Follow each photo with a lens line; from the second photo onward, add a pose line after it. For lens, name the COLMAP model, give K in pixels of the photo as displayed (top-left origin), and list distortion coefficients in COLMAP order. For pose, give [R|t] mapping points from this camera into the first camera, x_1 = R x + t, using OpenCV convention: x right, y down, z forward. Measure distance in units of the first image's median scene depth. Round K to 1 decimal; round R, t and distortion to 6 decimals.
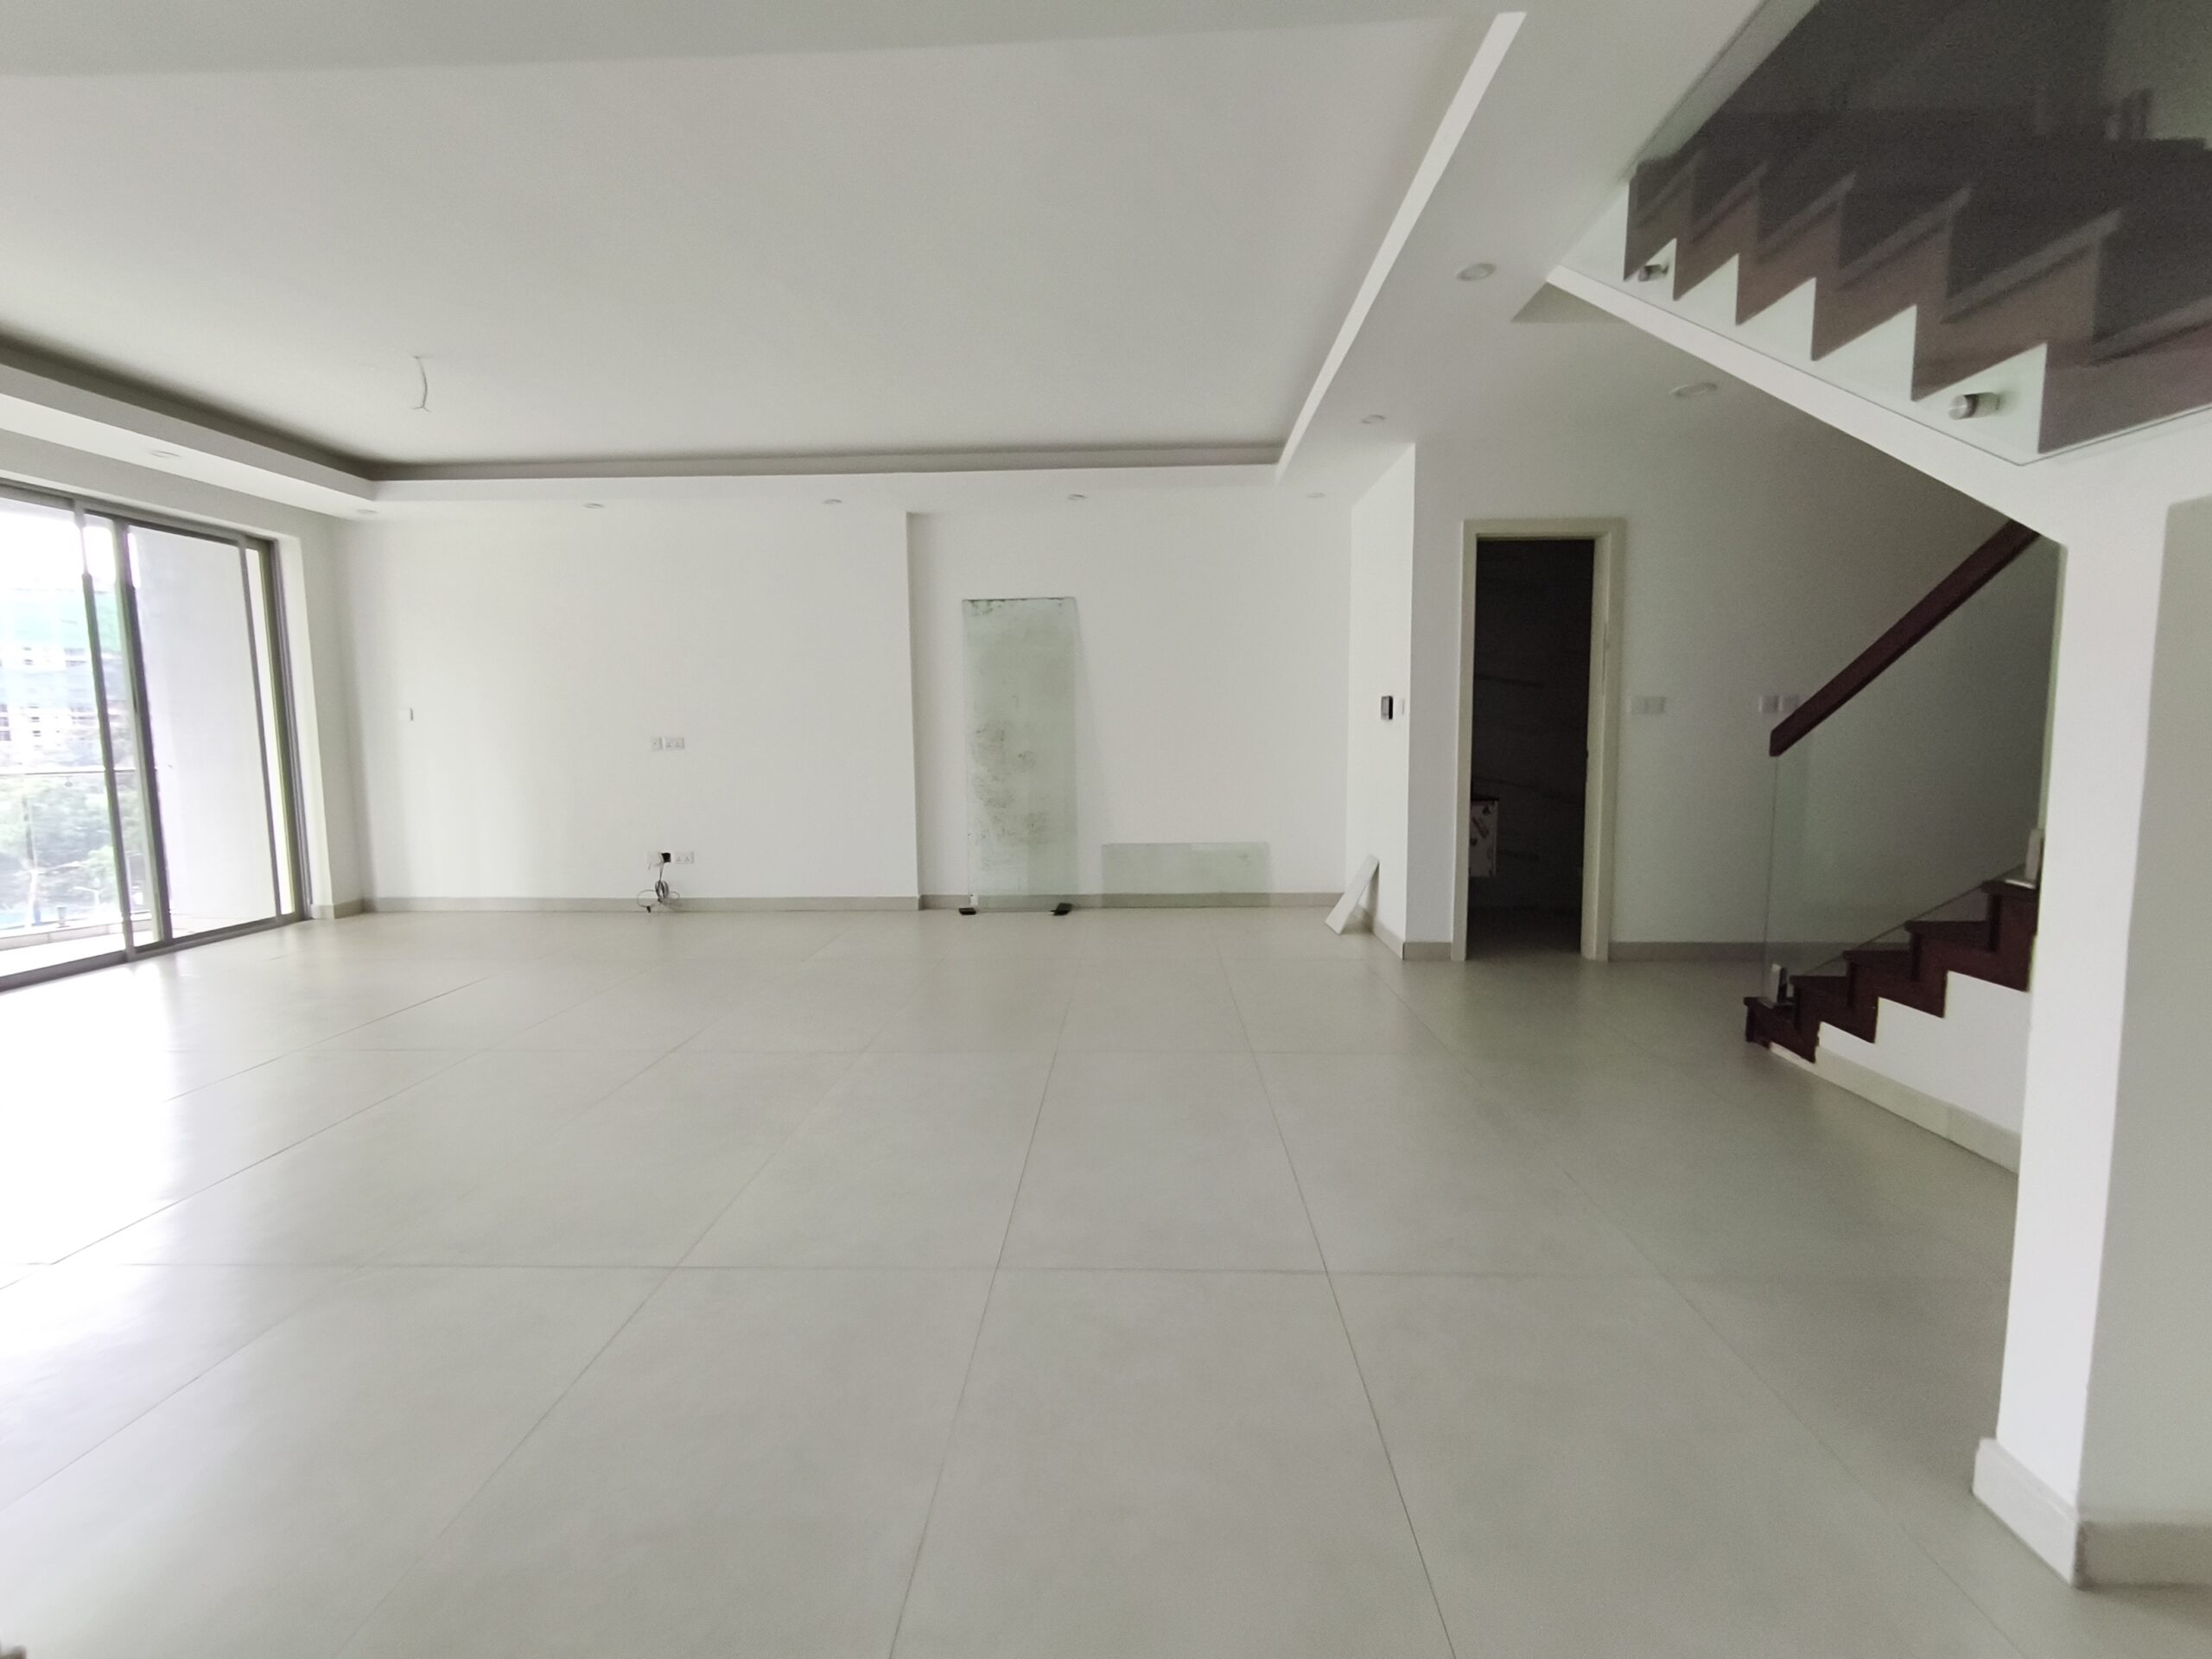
lens RADIAL K [[956.6, 0, 1096.0], [0, 956.6, 821.9], [0, 0, 1]] dist [0.000691, -0.000263]
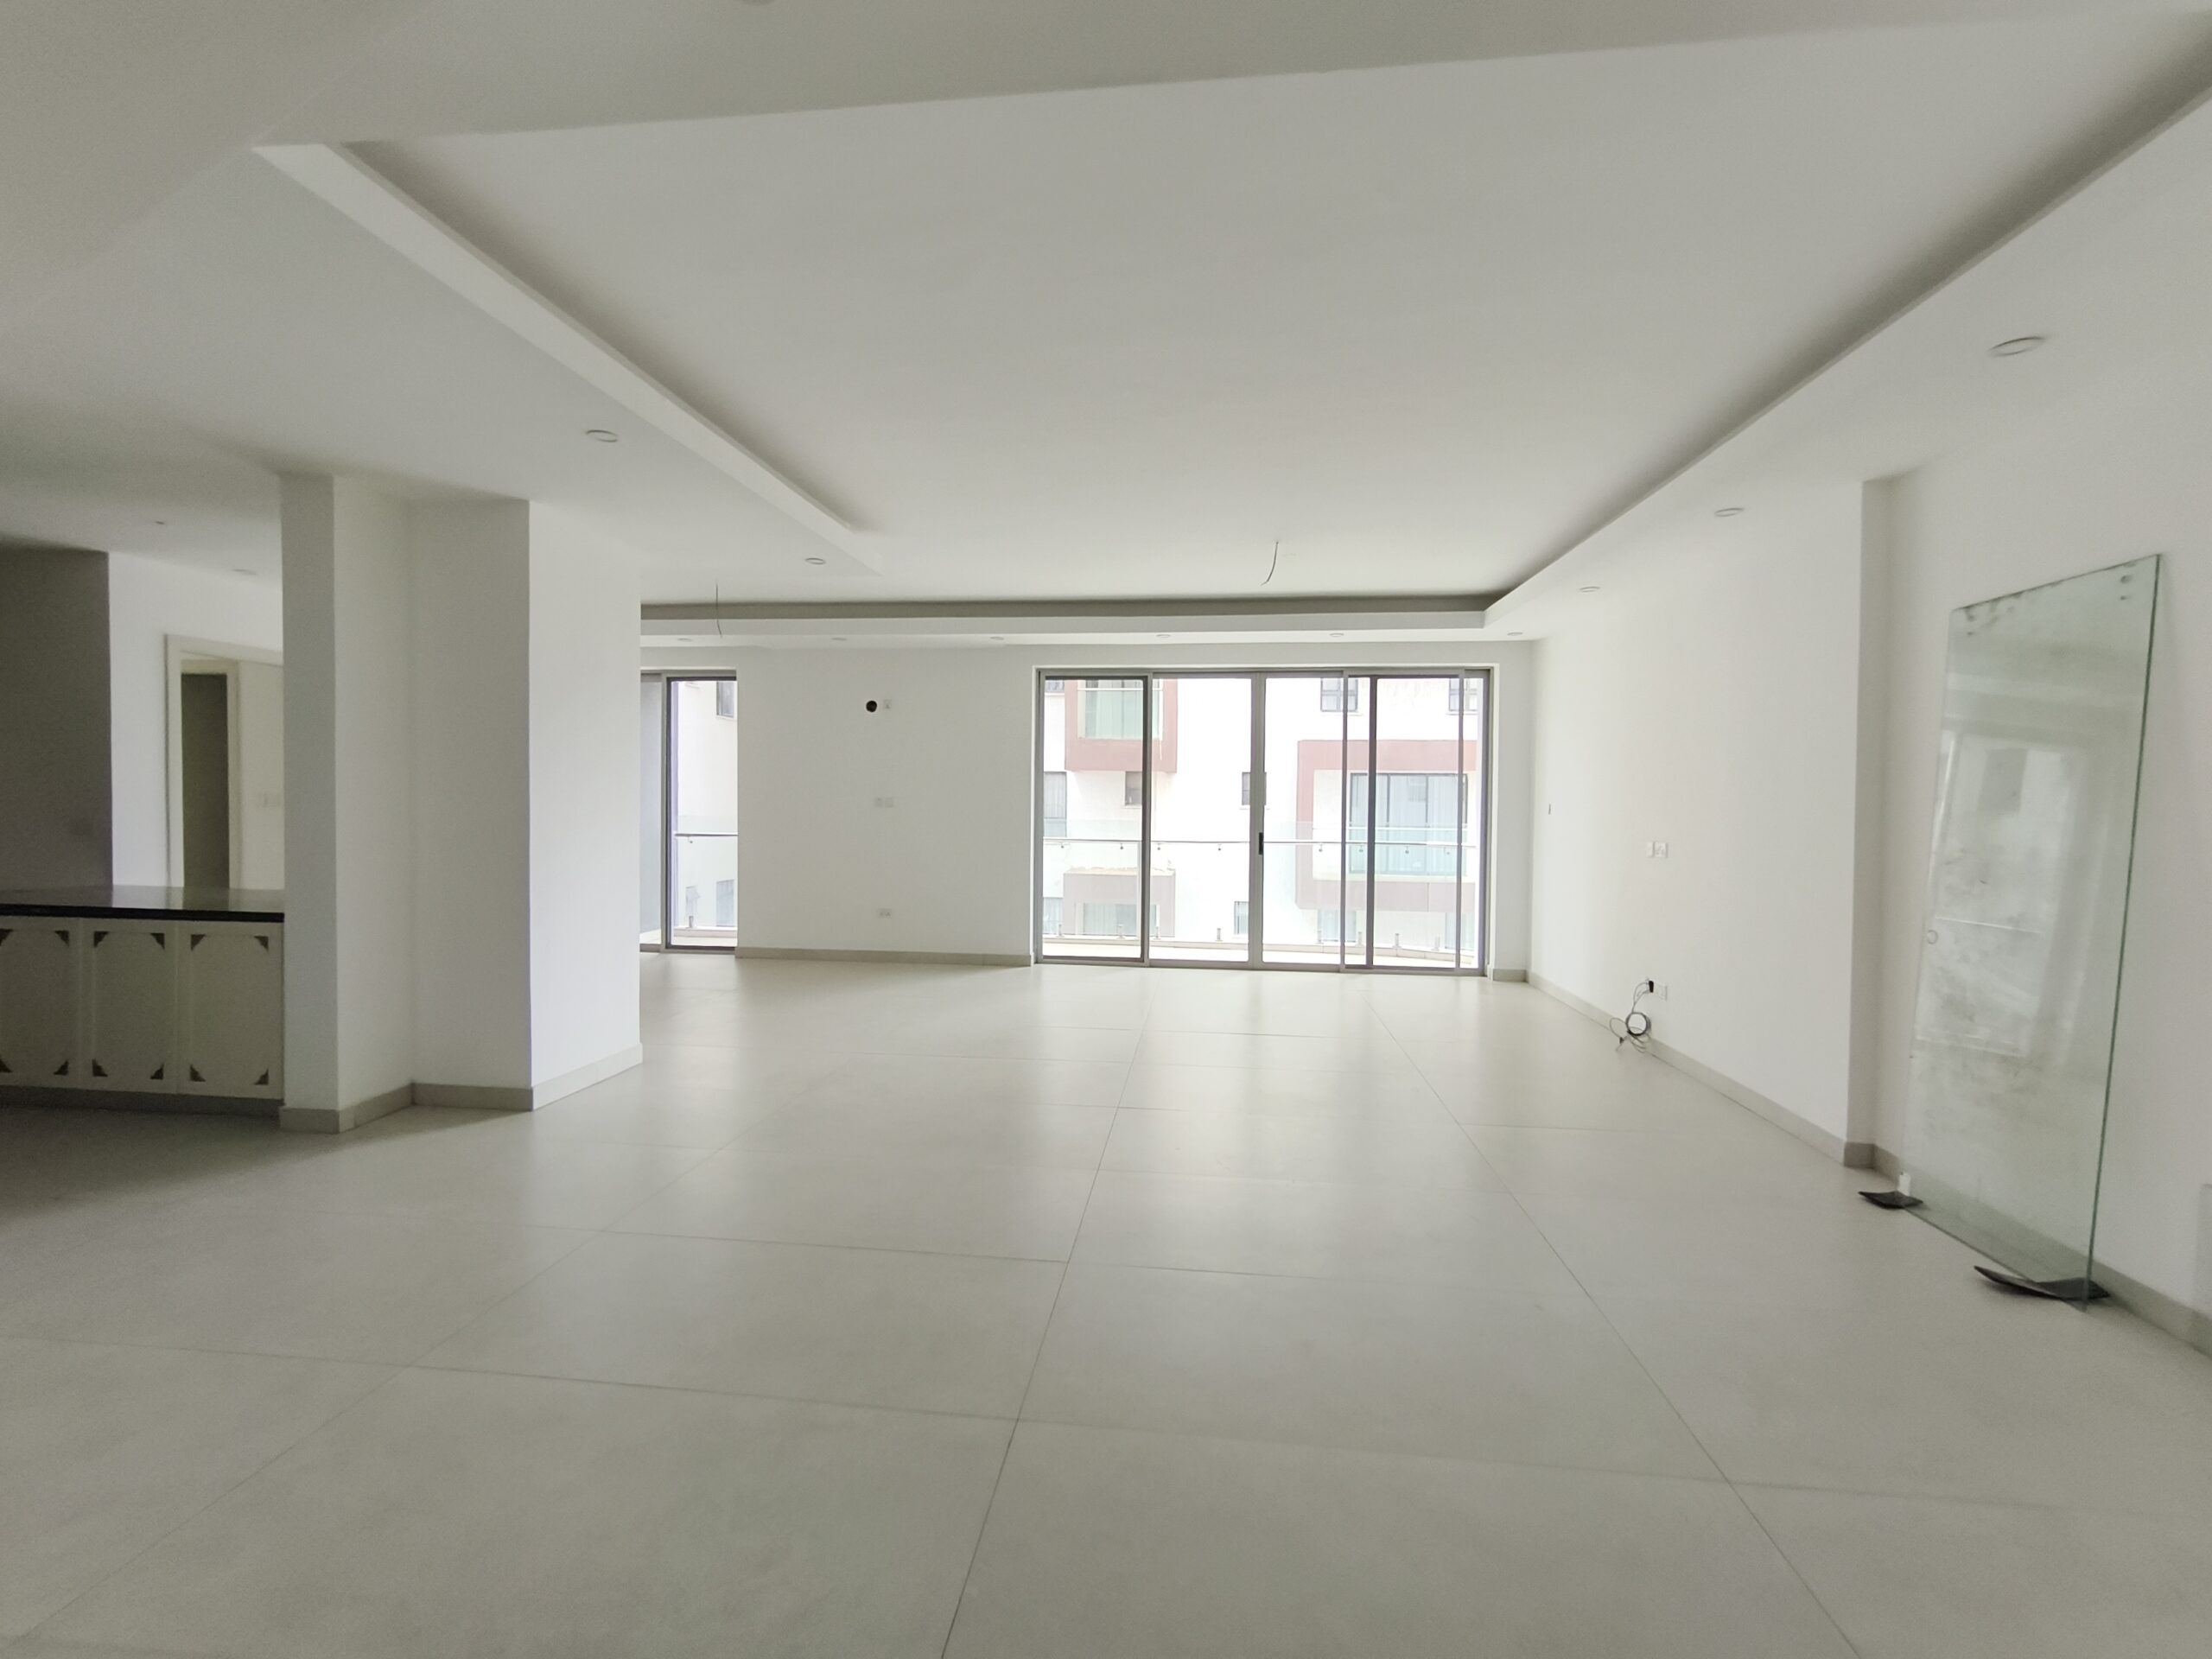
lens RADIAL K [[956.6, 0, 1096.0], [0, 956.6, 821.9], [0, 0, 1]] dist [0.000691, -0.000263]
pose [[-0.061283, 0.030678, -0.997649, 0.416817], [-0.107466, 0.993514, 0.037152, -0.086820], [0.992318, 0.109490, -0.057588, 0.583677]]
